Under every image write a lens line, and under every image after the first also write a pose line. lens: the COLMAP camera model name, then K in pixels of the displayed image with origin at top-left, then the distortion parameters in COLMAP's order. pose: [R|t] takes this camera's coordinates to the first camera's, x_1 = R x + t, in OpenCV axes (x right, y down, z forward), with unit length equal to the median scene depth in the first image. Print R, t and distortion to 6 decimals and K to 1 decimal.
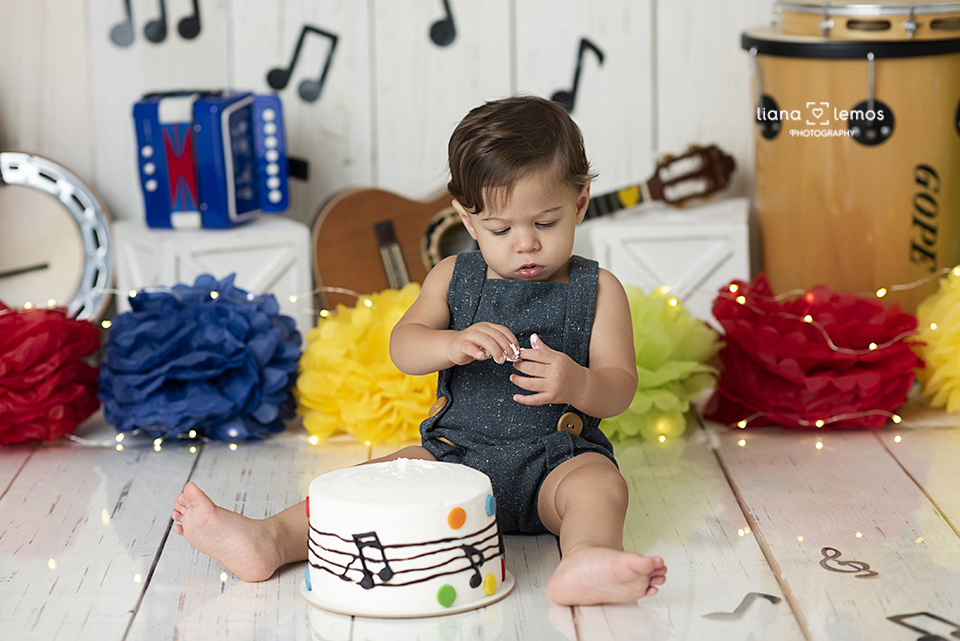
lens RADIAL K [[2357.8, 0, 480.2], [0, 2357.8, 324.0], [0, 0, 1]] dist [0.007662, -0.171401]
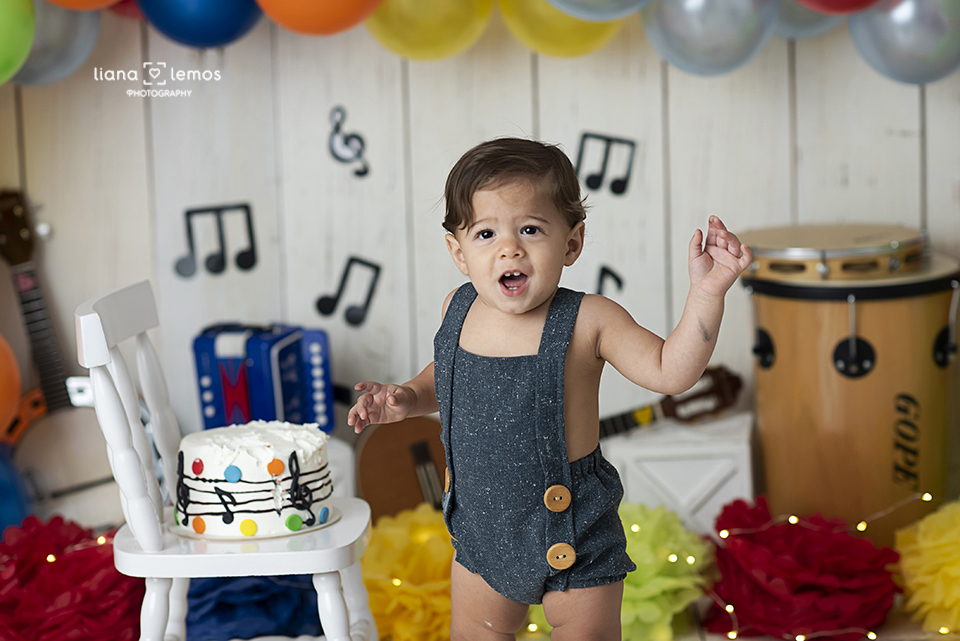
lens RADIAL K [[2447.8, 0, 501.6], [0, 2447.8, 298.1], [0, 0, 1]] dist [-0.030826, -0.025155]
pose [[0.999347, -0.008760, -0.035066, 0.040074], [0.007306, 0.999117, -0.041383, -0.066335], [0.035398, 0.041099, 0.998528, -0.152881]]
